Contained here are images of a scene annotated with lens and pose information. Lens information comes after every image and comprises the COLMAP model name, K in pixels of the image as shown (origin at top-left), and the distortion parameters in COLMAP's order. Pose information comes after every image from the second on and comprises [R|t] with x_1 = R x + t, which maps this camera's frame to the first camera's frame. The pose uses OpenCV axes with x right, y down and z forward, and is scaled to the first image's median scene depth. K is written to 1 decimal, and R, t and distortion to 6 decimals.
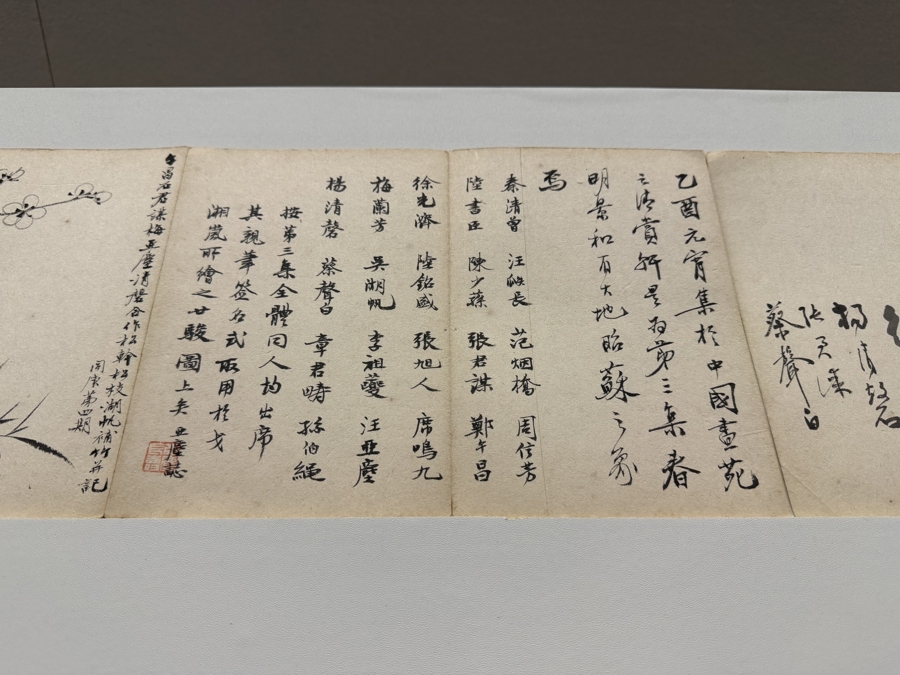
lens RADIAL K [[509.0, 0, 450.0], [0, 509.0, 337.5], [0, 0, 1]] dist [0.004385, -0.000199]
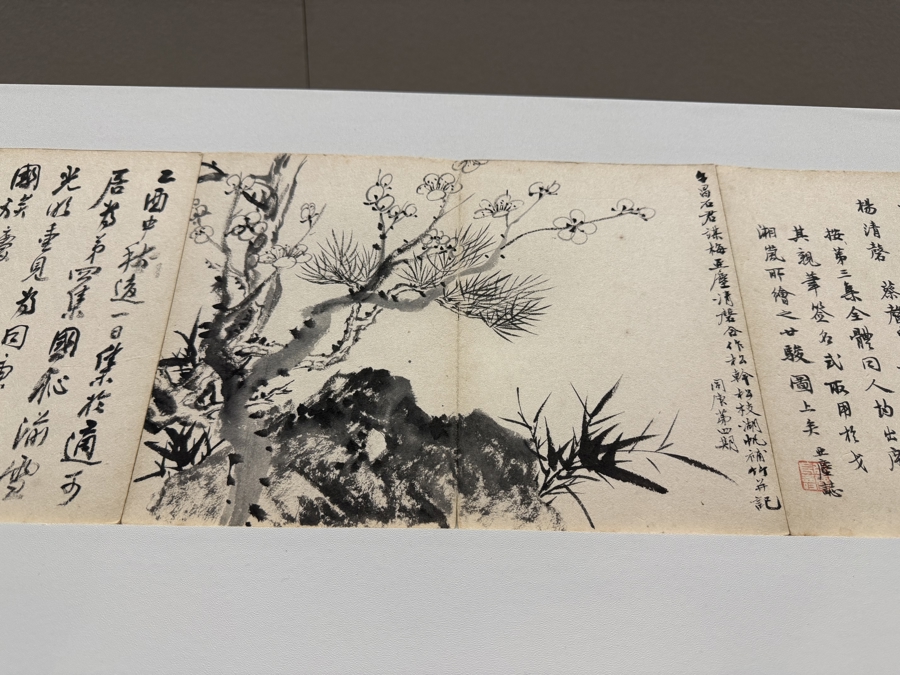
lens RADIAL K [[509.0, 0, 450.0], [0, 509.0, 337.5], [0, 0, 1]] dist [0.004385, -0.000199]
pose [[0.999521, 0.026539, 0.015910, -1.171565], [-0.027100, 0.998980, 0.036106, -0.058944], [-0.014935, -0.036520, 0.999221, -0.019408]]
